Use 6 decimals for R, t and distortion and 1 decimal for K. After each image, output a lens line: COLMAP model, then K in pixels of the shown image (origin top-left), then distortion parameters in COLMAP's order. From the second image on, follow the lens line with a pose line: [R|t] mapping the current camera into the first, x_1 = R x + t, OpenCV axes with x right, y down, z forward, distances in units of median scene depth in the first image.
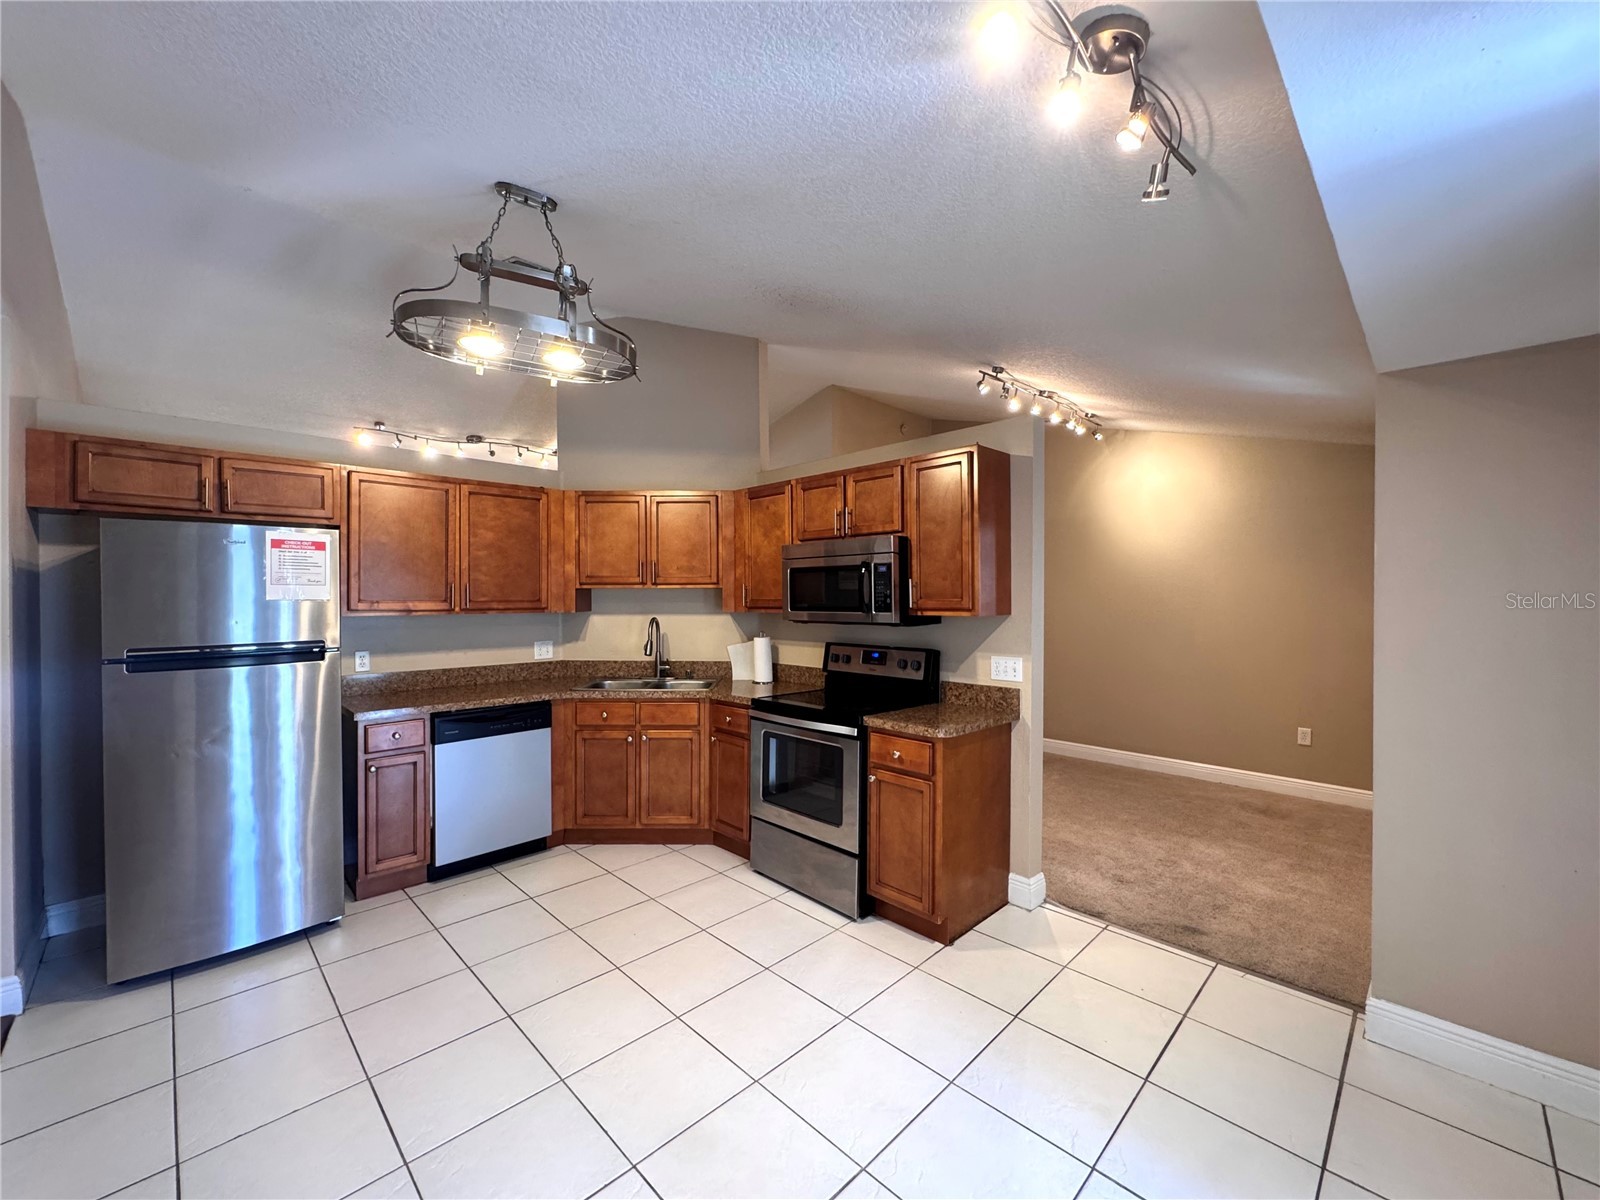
lens RADIAL K [[639.1, 0, 798.3], [0, 639.1, 599.1], [0, 0, 1]] dist [-0.007100, 0.001349]
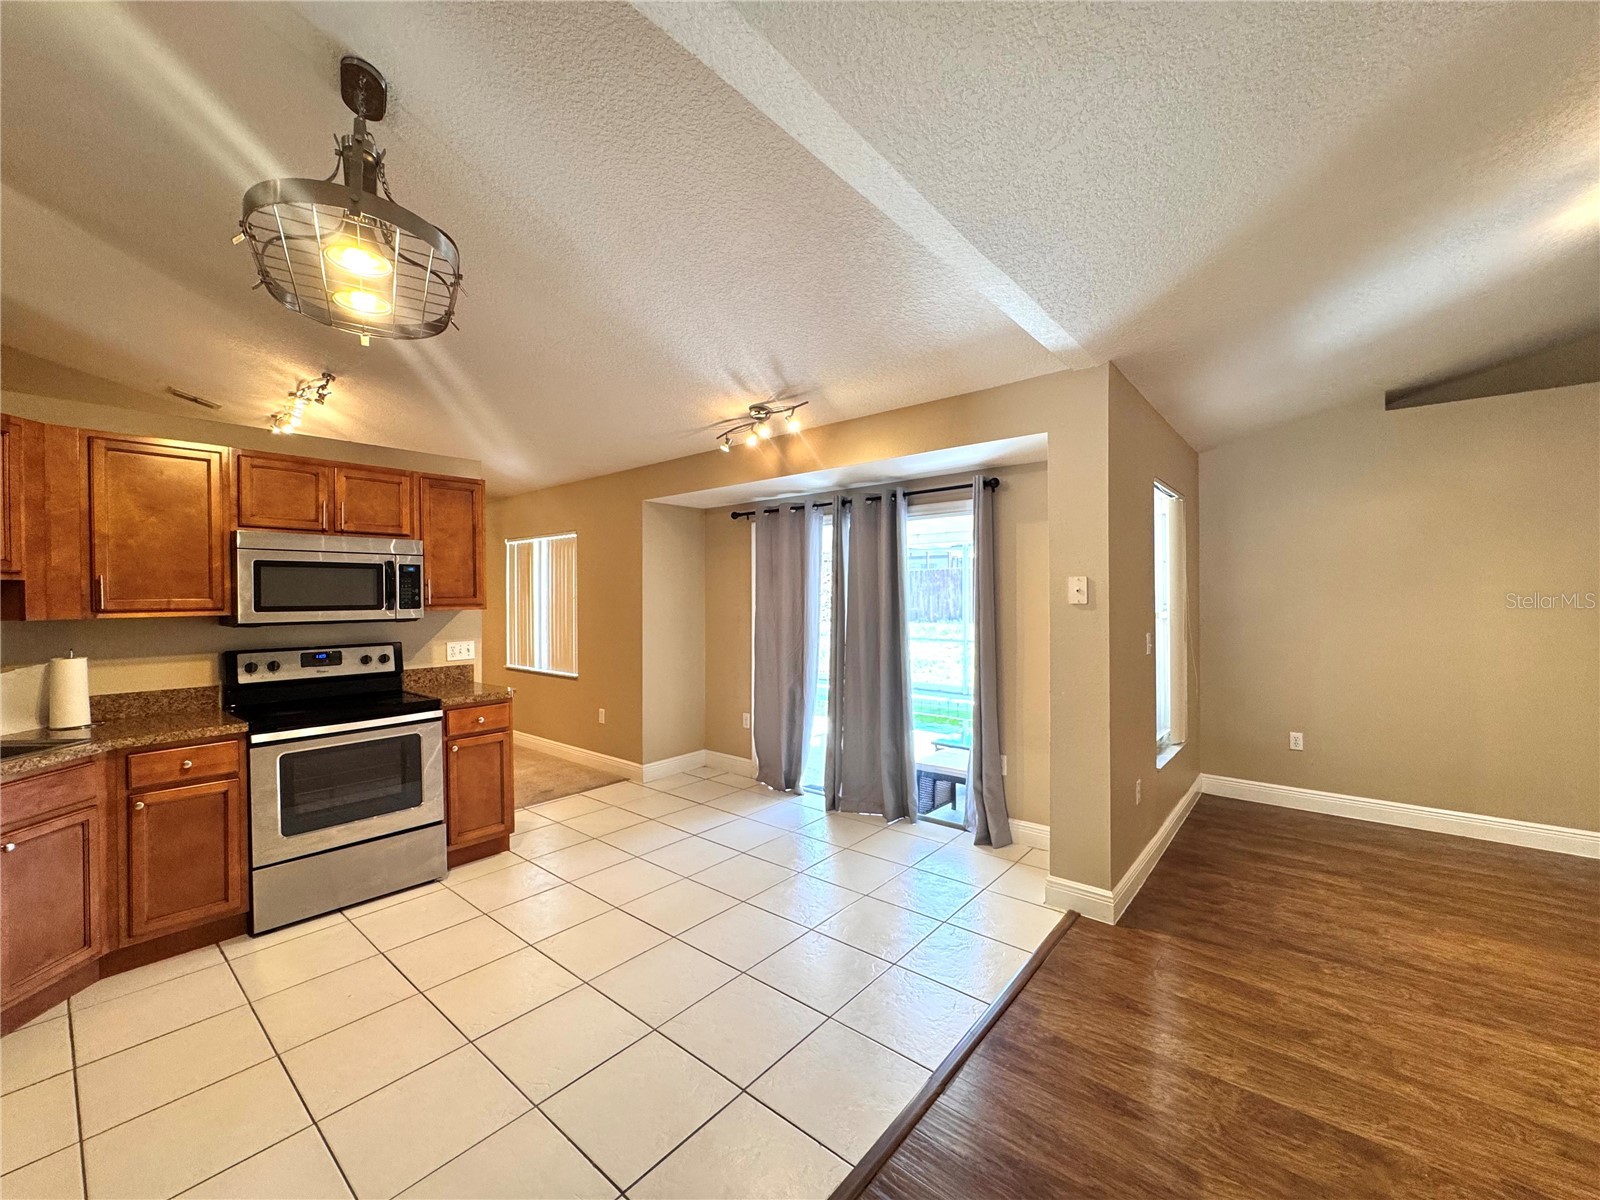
lens RADIAL K [[639.1, 0, 796.5], [0, 639.1, 597.2], [0, 0, 1]] dist [-0.007100, 0.001349]
pose [[-0.088579, -0.000649, 0.996069, -0.928252], [0.008818, 0.999960, 0.001436, 0.004370], [-0.996030, 0.008911, -0.088569, 0.394166]]
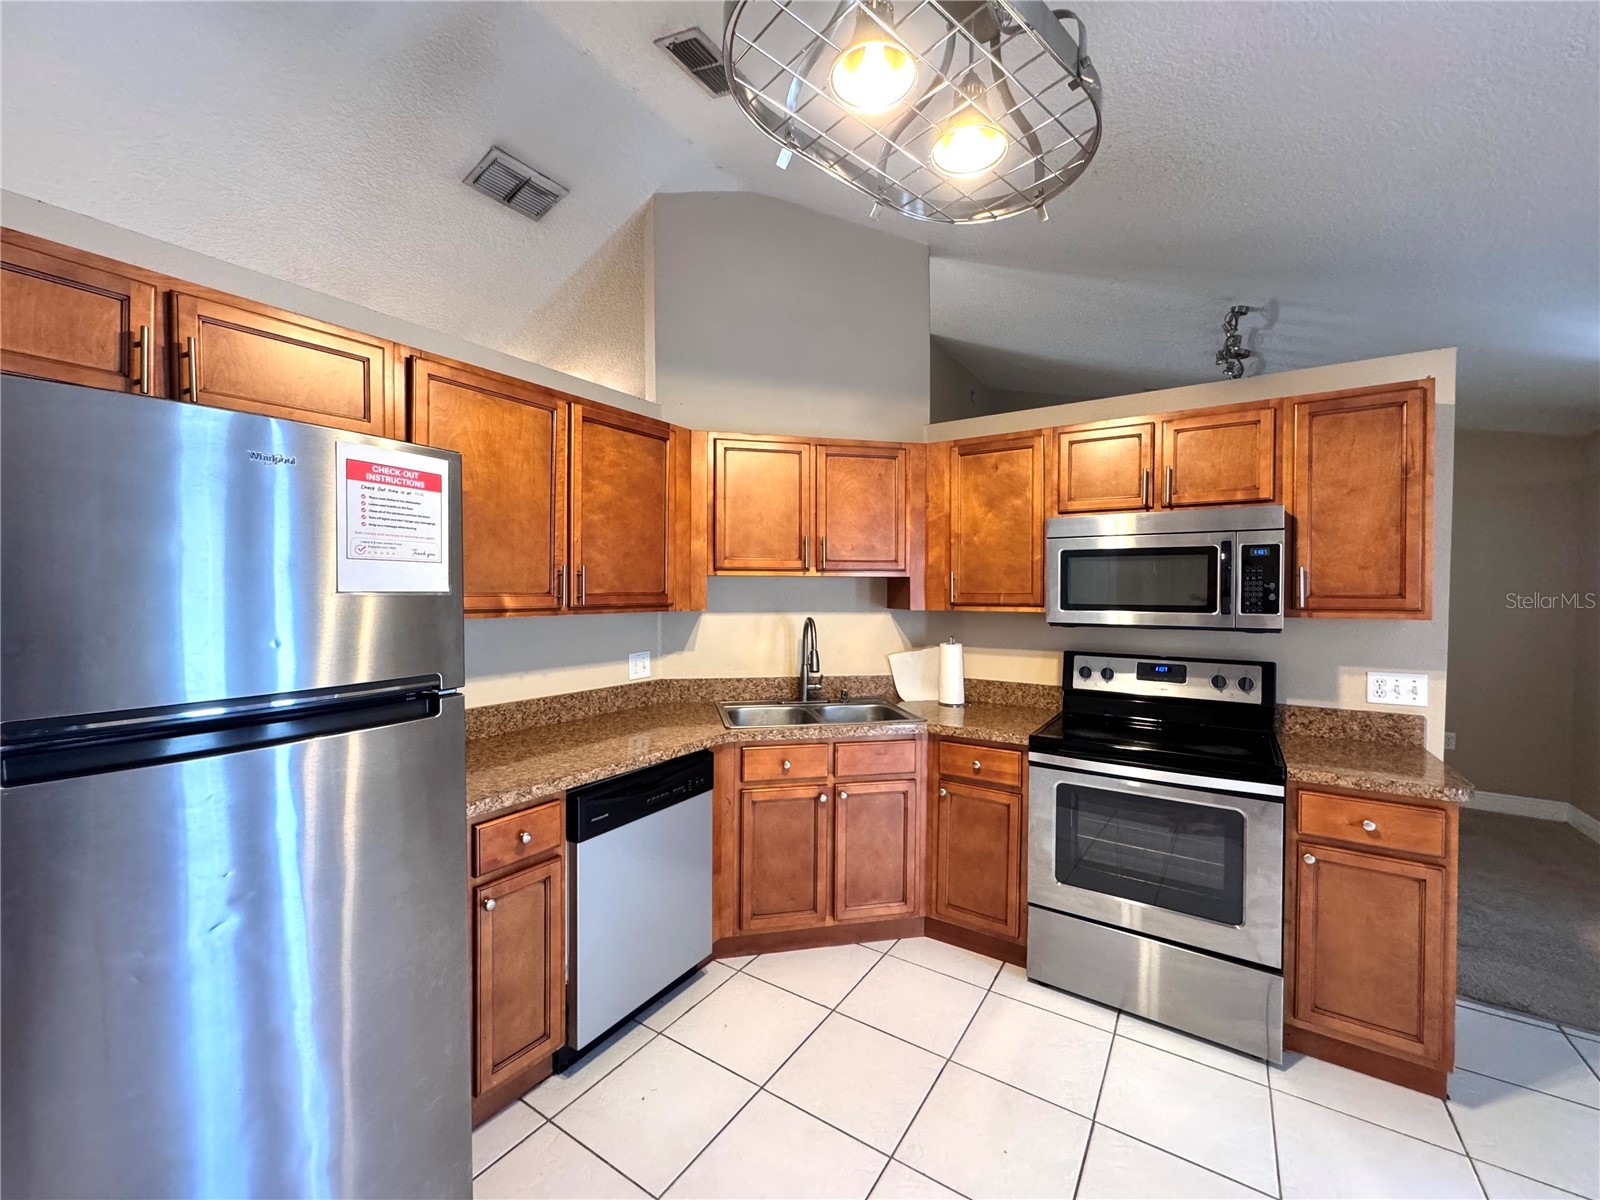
lens RADIAL K [[639.1, 0, 798.8], [0, 639.1, 599.8], [0, 0, 1]] dist [-0.007100, 0.001349]
pose [[0.979565, 0.003235, 0.201103, -0.463747], [-0.006309, 0.999873, 0.014651, -0.001662], [-0.201030, -0.015620, 0.979460, 0.373806]]
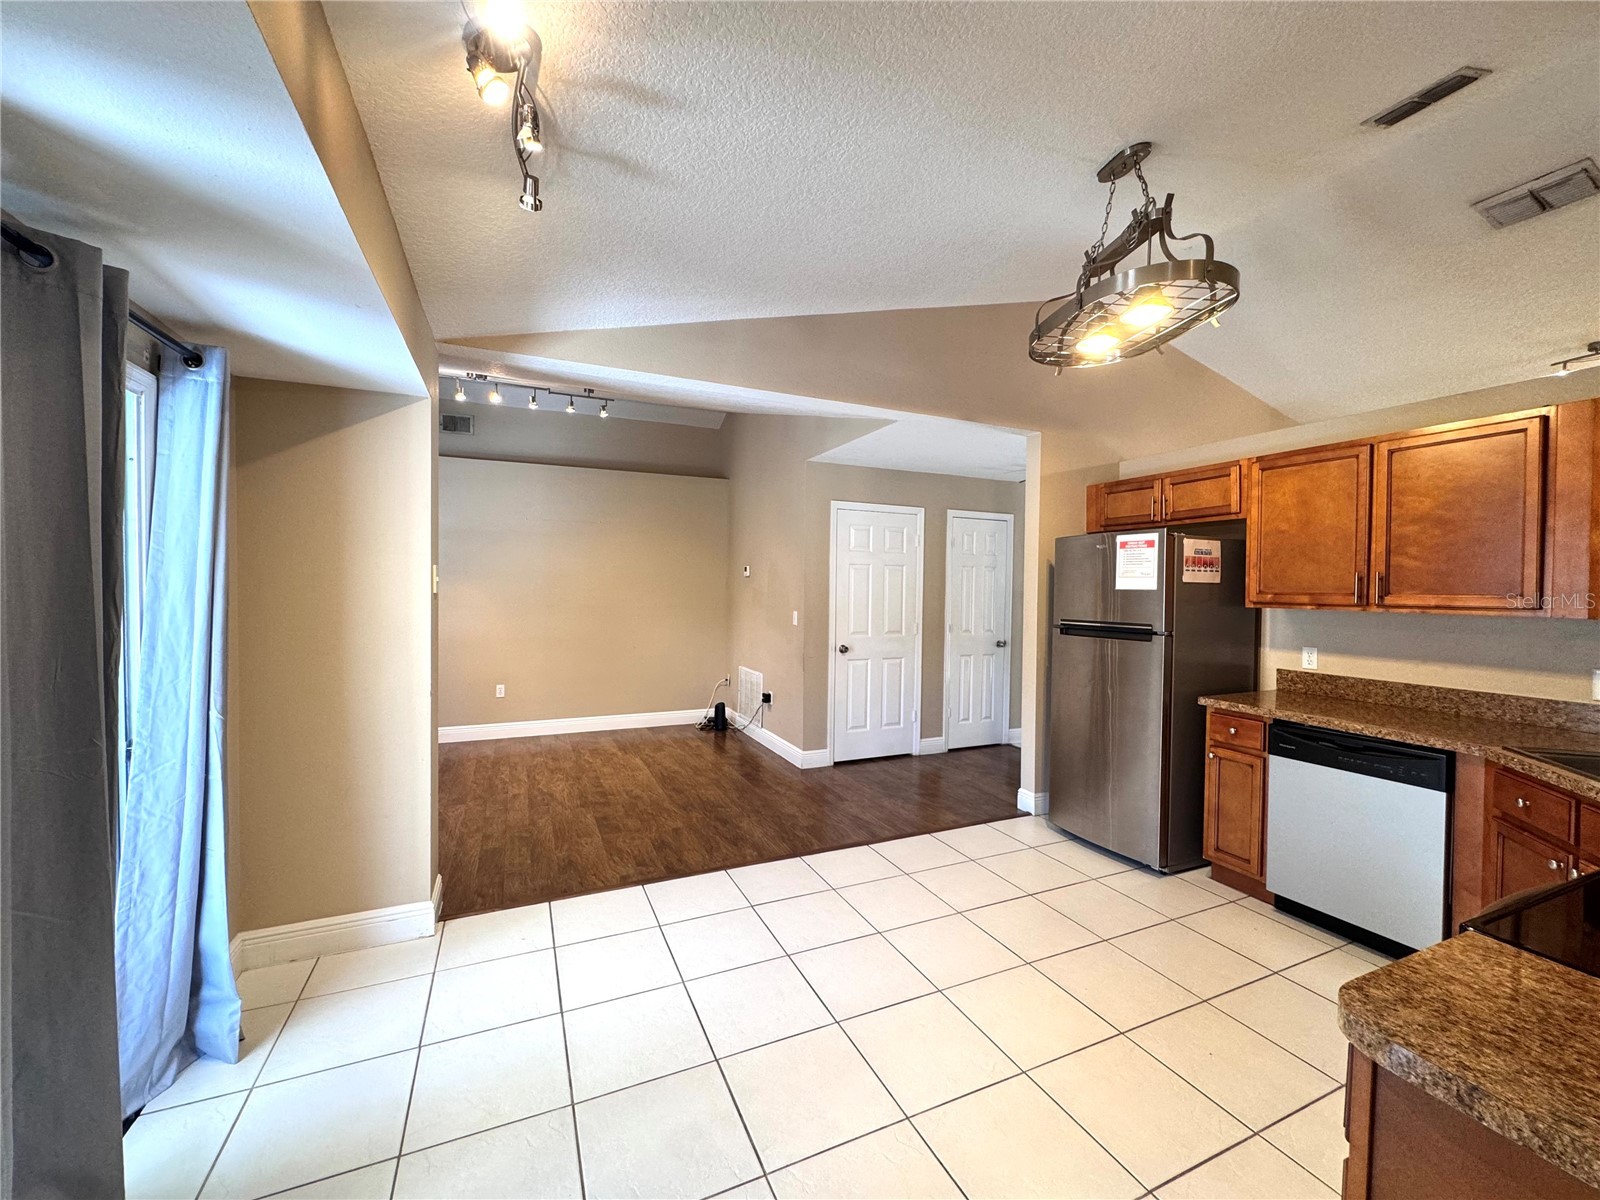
lens RADIAL K [[639.1, 0, 802.8], [0, 639.1, 600.9], [0, 0, 1]] dist [-0.007100, 0.001349]
pose [[-0.352141, 0.020570, -0.935721, 0.465348], [-0.013611, 0.999540, 0.027095, -0.001000], [0.935848, 0.022278, -0.351699, 0.659581]]
